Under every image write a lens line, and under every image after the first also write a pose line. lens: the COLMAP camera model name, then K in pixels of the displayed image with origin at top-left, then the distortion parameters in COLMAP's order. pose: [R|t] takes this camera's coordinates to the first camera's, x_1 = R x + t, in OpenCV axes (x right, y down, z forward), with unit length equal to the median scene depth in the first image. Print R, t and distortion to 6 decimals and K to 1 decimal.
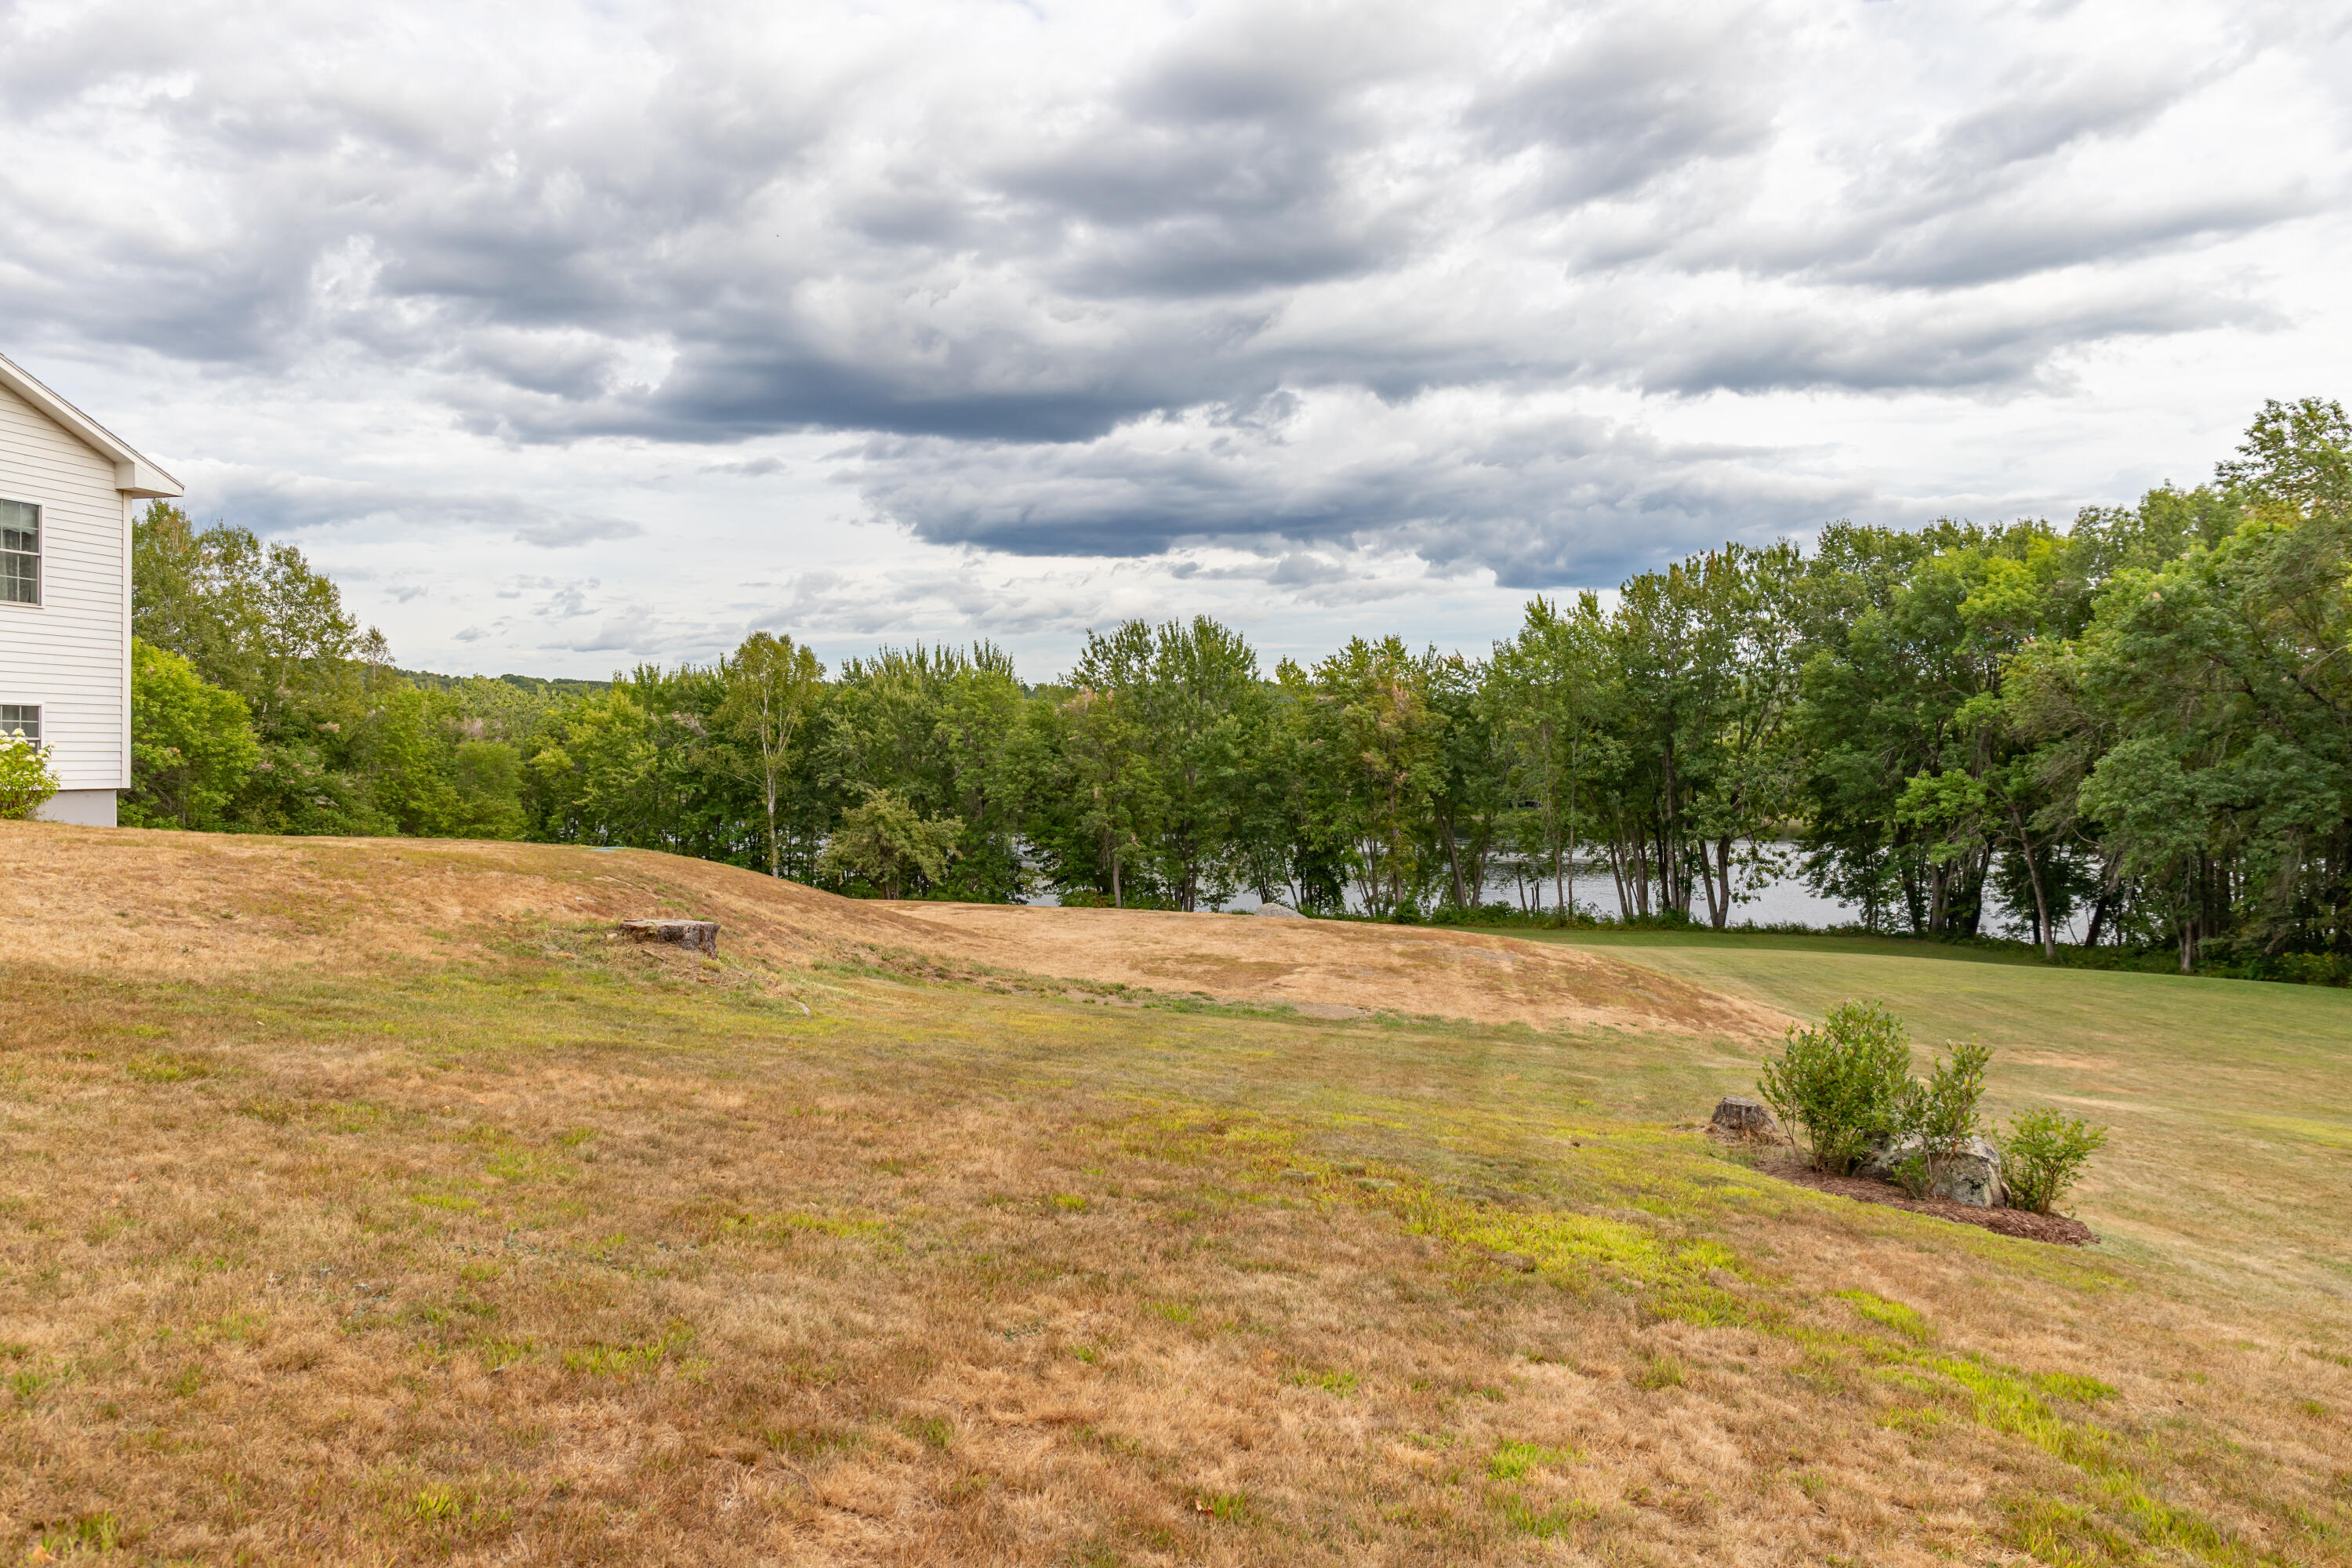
lens RADIAL K [[1644.7, 0, 1176.0], [0, 1644.7, 784.0], [0, 0, 1]] dist [0.004852, -0.029962]
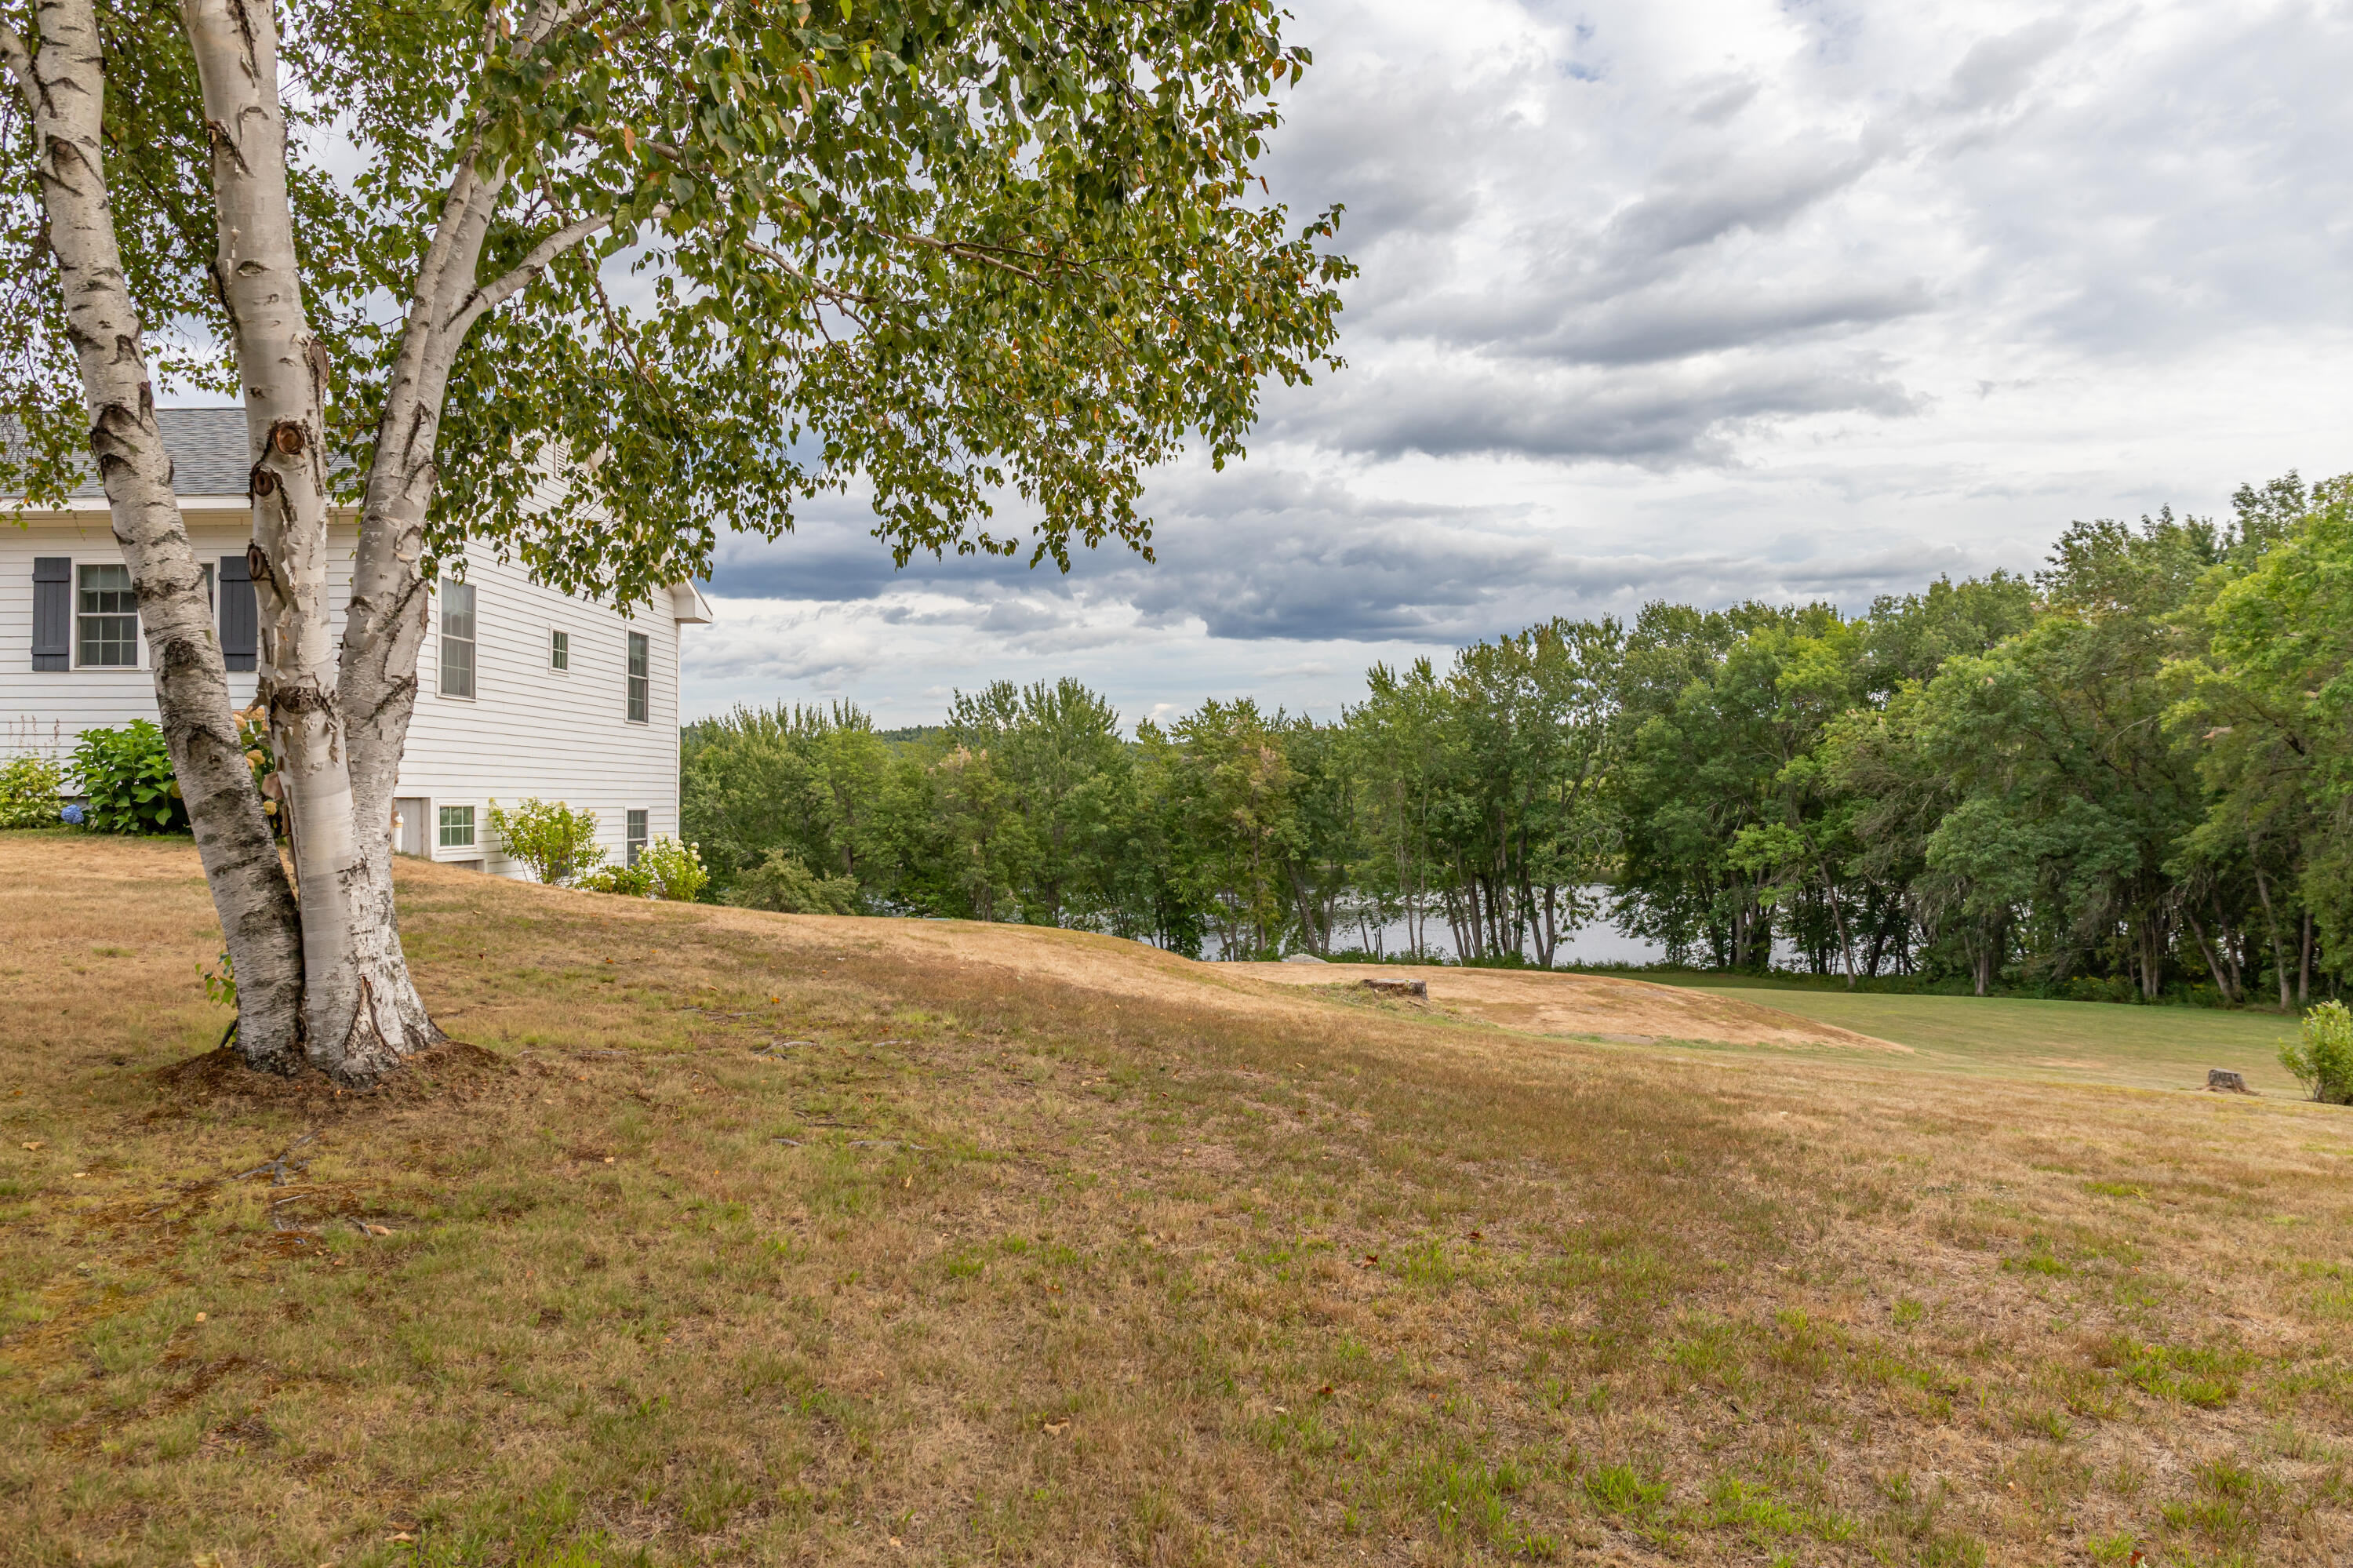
lens RADIAL K [[1665.3, 0, 1141.1], [0, 1665.3, 787.2], [0, 0, 1]] dist [-0.014519, -0.011703]
pose [[0.986464, -0.003142, 0.163945, -0.113913], [0.007530, 0.999630, -0.026151, -0.005223], [-0.163802, 0.027032, 0.986123, -0.048866]]
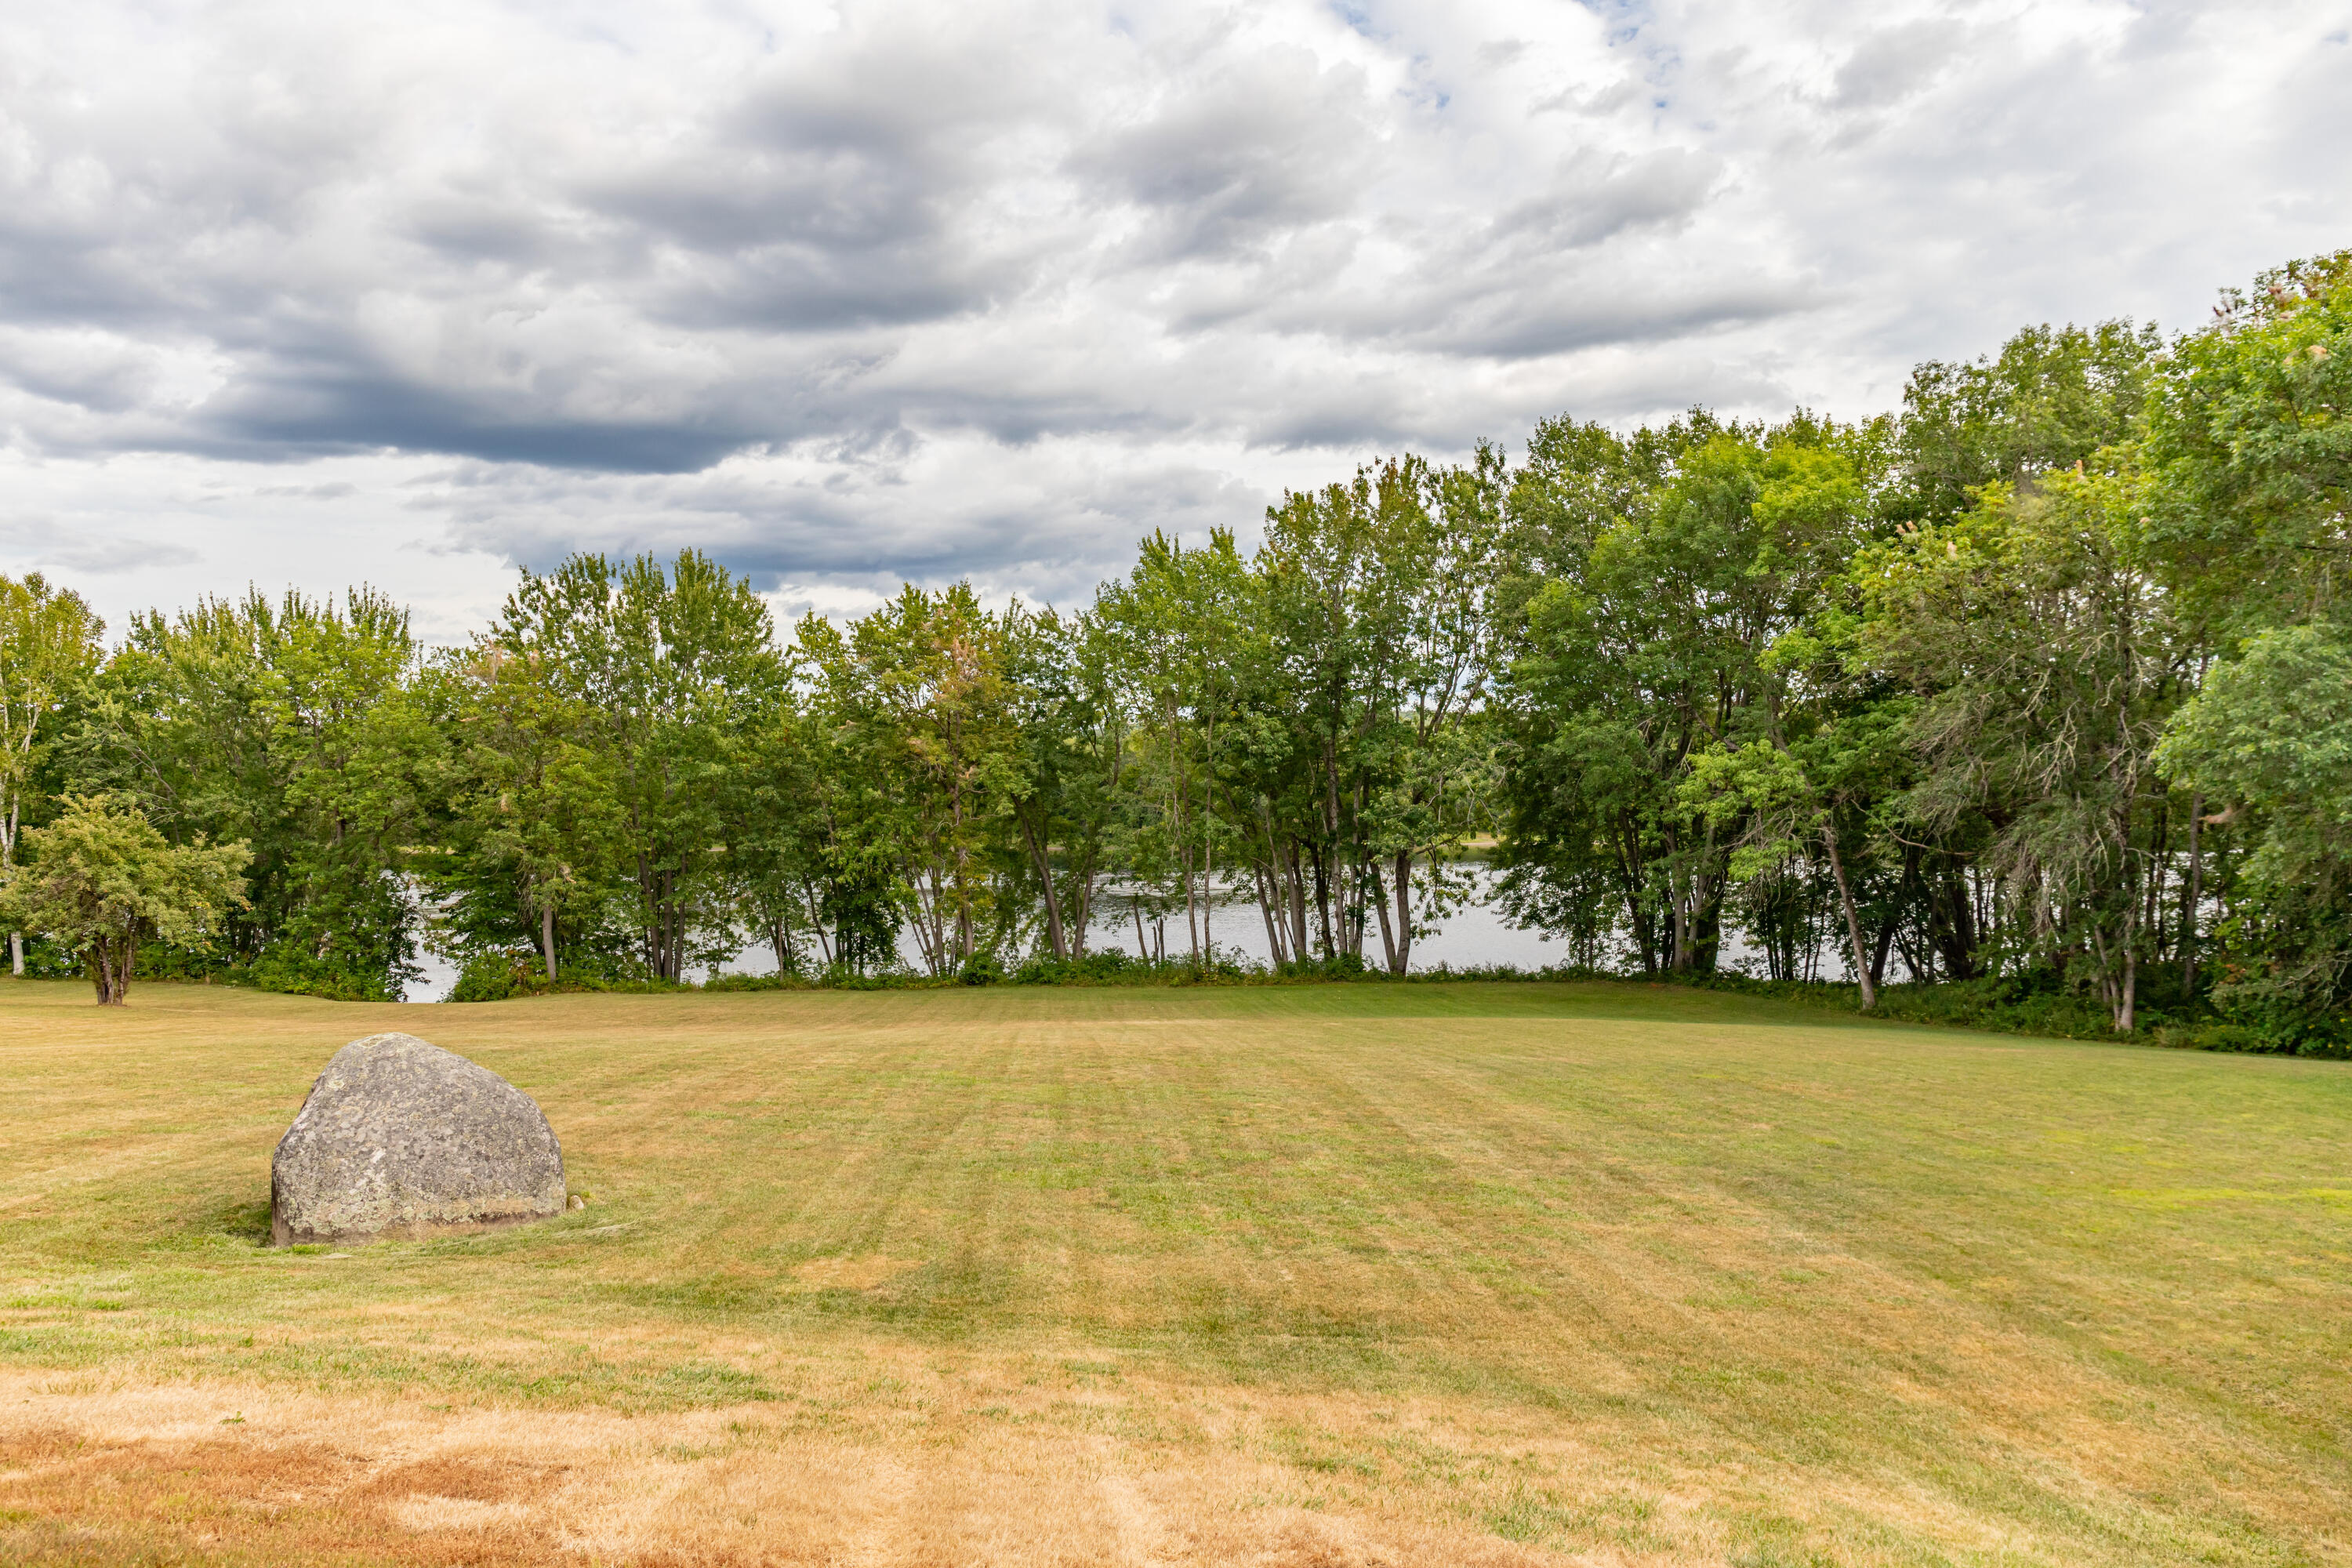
lens RADIAL K [[1578.4, 0, 1172.9], [0, 1578.4, 807.9], [0, 0, 1]] dist [-0.005591, -0.001857]
pose [[0.973034, -0.012050, 0.230348, 0.063666], [0.014617, 0.999849, -0.009443, 0.016664], [-0.230200, 0.012555, 0.973062, 0.314558]]
